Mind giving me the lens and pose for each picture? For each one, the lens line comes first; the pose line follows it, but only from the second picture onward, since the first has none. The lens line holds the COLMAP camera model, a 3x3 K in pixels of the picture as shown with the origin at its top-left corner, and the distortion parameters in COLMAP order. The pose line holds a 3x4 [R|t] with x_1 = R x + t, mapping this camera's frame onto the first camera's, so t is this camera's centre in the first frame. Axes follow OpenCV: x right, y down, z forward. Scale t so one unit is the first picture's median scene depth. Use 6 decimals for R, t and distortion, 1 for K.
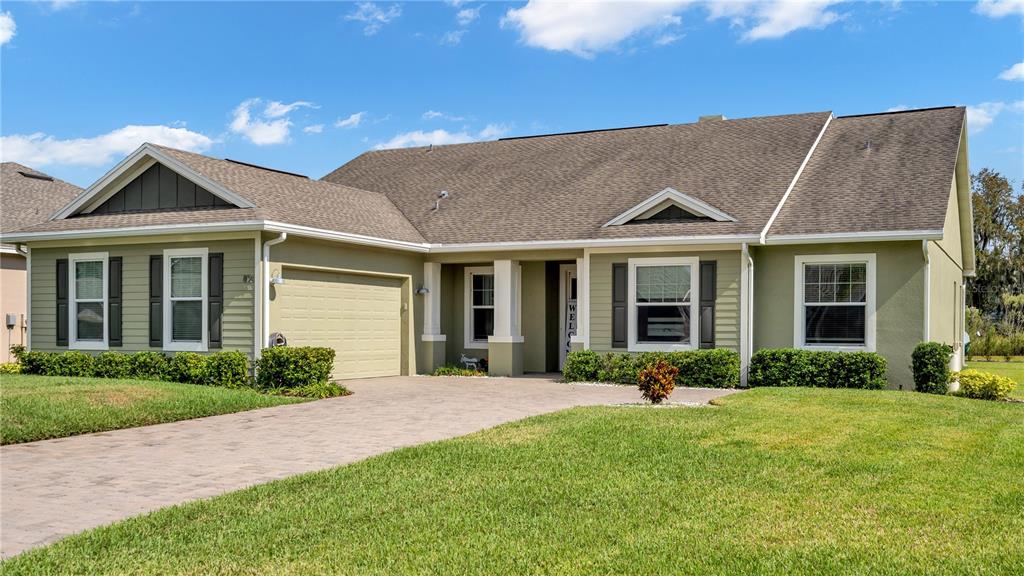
lens RADIAL K [[1034.6, 0, 512.0], [0, 1034.6, 288.0], [0, 0, 1]] dist [-0.017379, -0.005611]
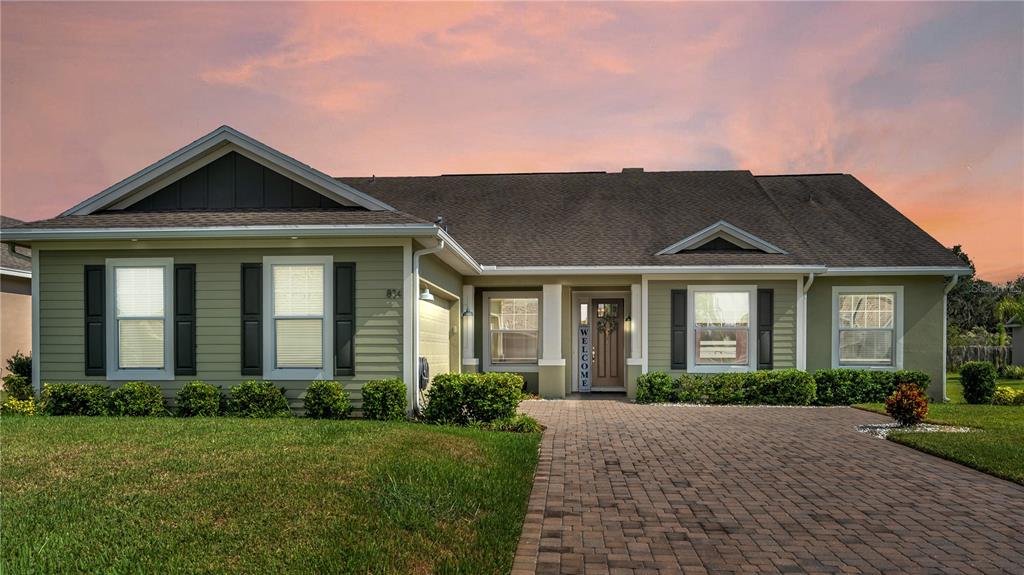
lens RADIAL K [[779.1, 0, 511.2], [0, 779.1, 330.5], [0, 0, 1]] dist [0.000694, -0.000862]
pose [[0.929344, 0.006892, 0.369150, -0.367418], [-0.010747, 0.999907, 0.008388, 0.013669], [-0.369057, -0.011763, 0.929332, 0.338203]]
